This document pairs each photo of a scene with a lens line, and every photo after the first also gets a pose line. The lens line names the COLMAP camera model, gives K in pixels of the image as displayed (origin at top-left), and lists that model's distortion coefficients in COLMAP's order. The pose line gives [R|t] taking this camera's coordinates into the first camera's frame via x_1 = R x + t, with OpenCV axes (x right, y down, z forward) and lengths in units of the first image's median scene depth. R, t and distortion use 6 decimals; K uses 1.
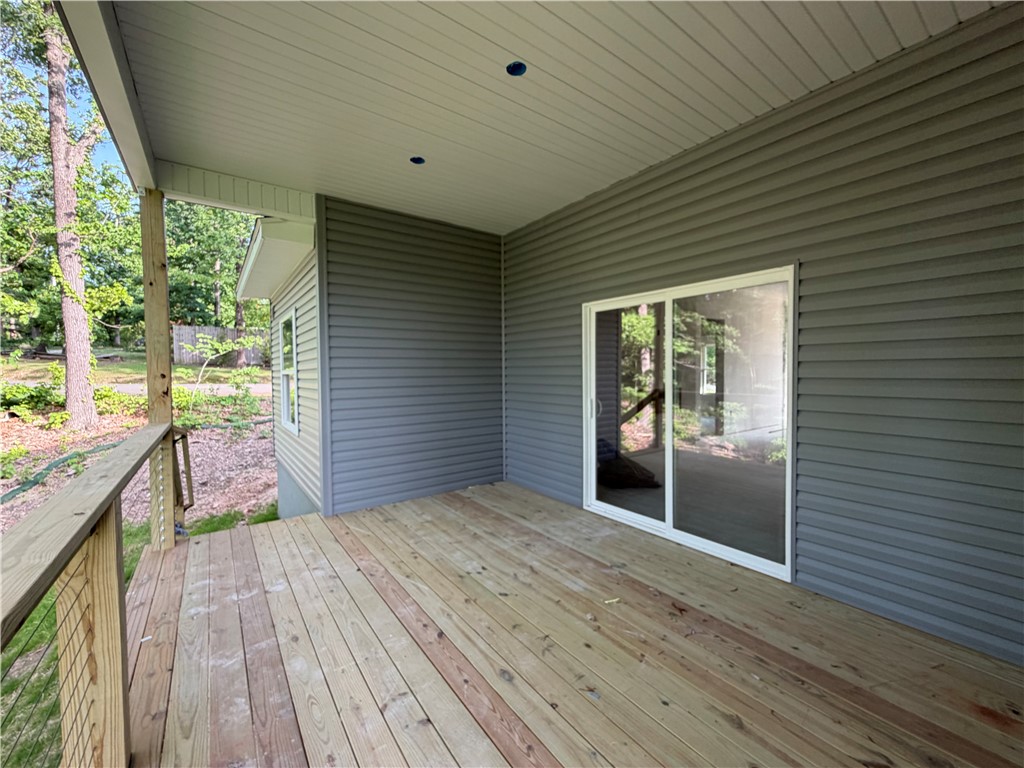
lens RADIAL K [[407.1, 0, 512.0], [0, 407.1, 384.0], [0, 0, 1]] dist [-0.002826, 0.000005]
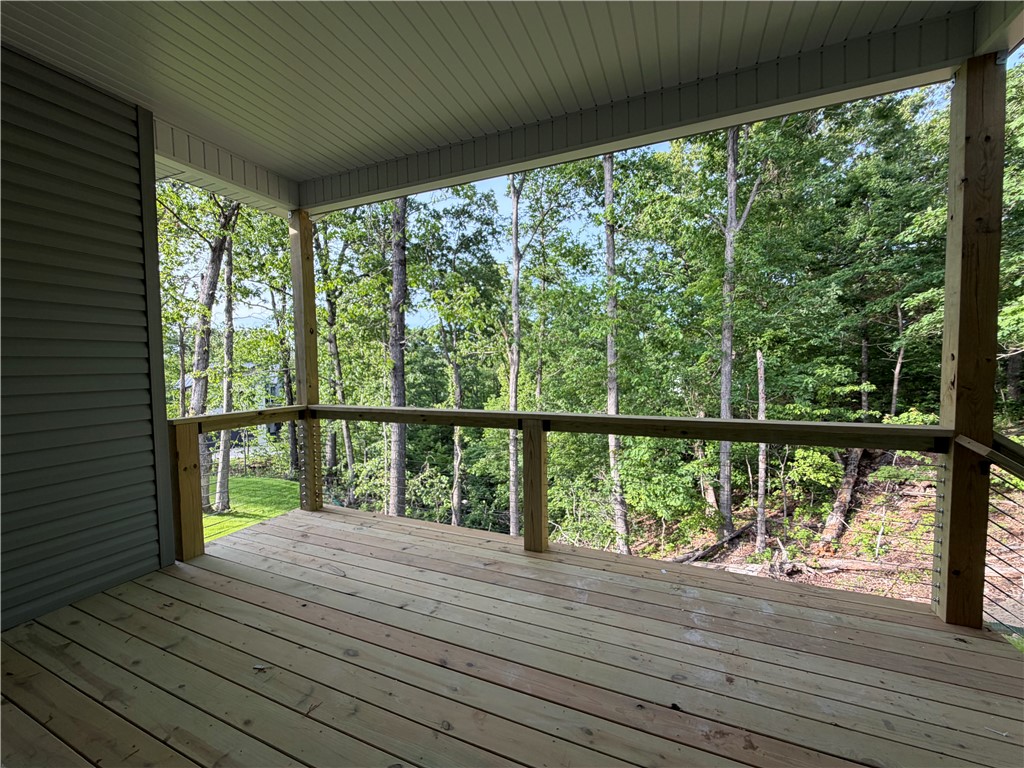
lens RADIAL K [[407.1, 0, 512.0], [0, 407.1, 384.0], [0, 0, 1]] dist [-0.002826, 0.000005]
pose [[-0.859509, 0.044680, -0.509164, 0.105861], [0.006062, 0.996993, 0.077255, -0.044953], [0.511085, 0.063315, -0.857195, 1.632531]]
